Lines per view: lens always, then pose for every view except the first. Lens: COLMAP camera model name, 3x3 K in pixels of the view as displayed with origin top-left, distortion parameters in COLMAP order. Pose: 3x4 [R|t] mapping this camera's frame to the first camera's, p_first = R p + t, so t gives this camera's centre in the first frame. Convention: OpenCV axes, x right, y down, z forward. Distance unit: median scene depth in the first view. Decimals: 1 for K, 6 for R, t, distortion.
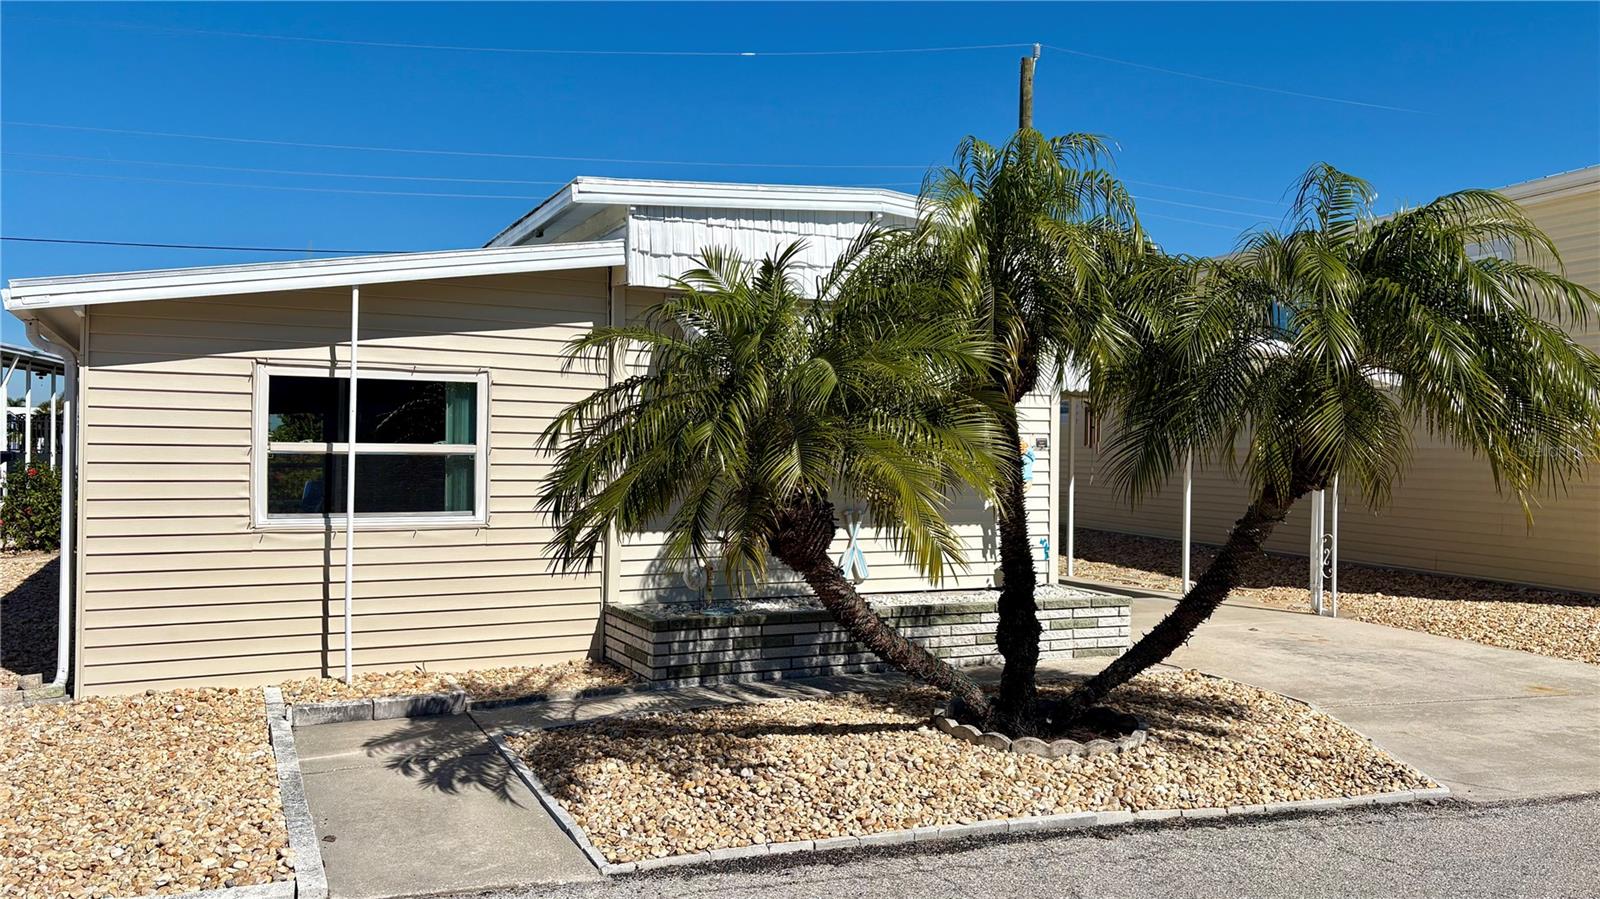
lens RADIAL K [[1217.0, 0, 802.6], [0, 1217.0, 442.5], [0, 0, 1]] dist [0.053126, -0.014618]
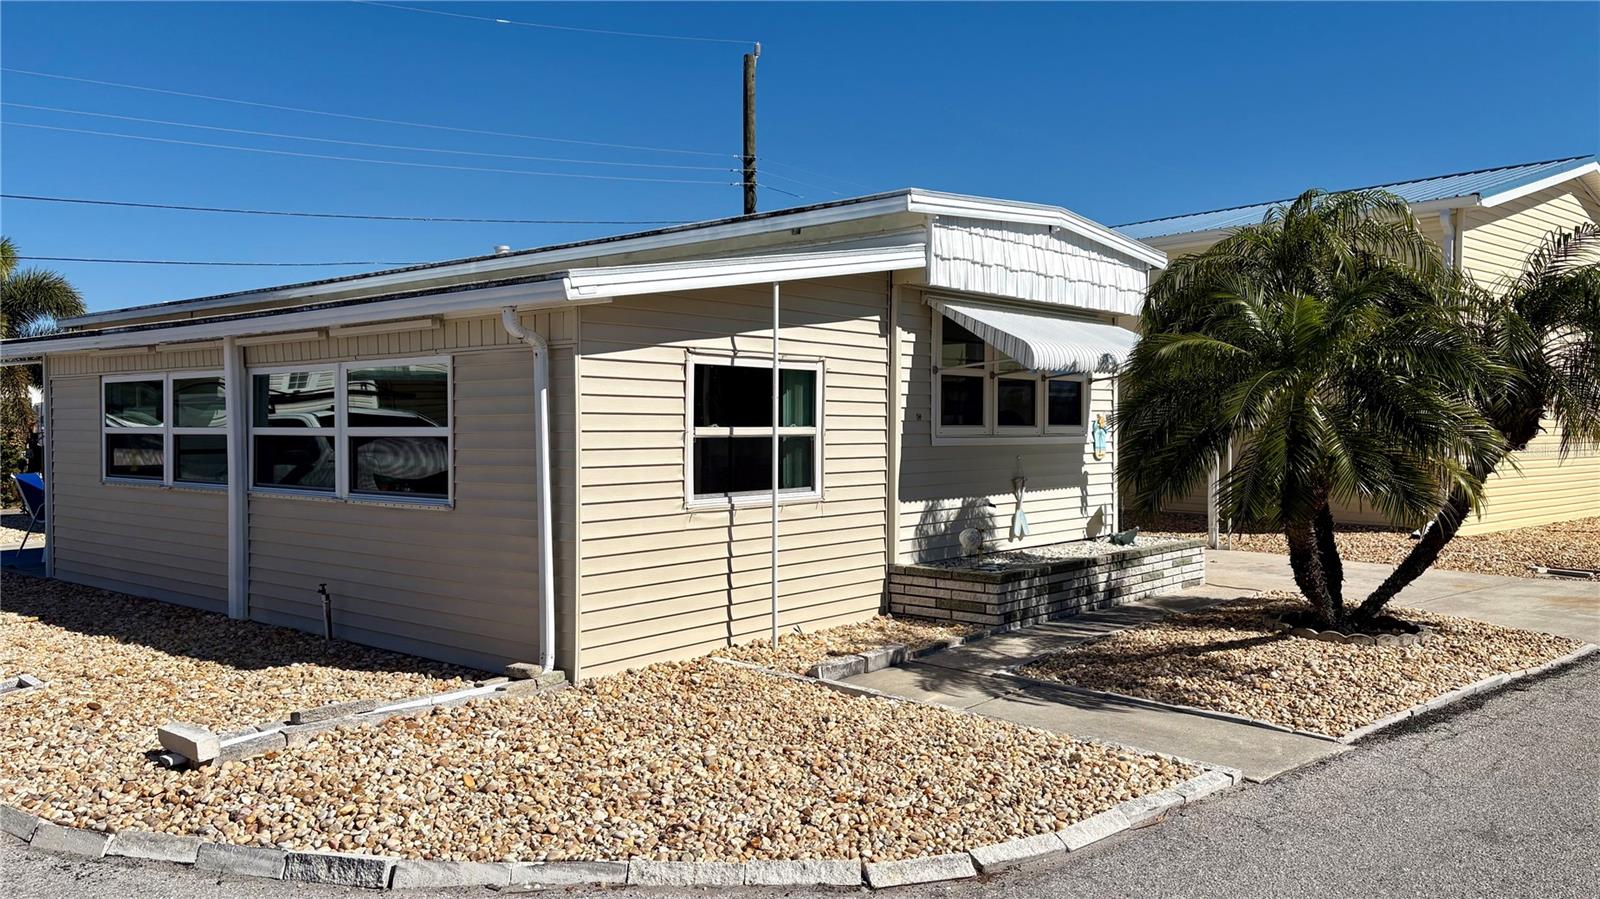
lens RADIAL K [[1217.0, 0, 791.2], [0, 1217.0, 445.3], [0, 0, 1]] dist [0.053126, -0.014618]
pose [[0.918774, -0.019527, 0.394300, -0.717160], [0.009252, 0.999567, 0.027943, -0.012439], [-0.394675, -0.022025, 0.918557, 0.002206]]
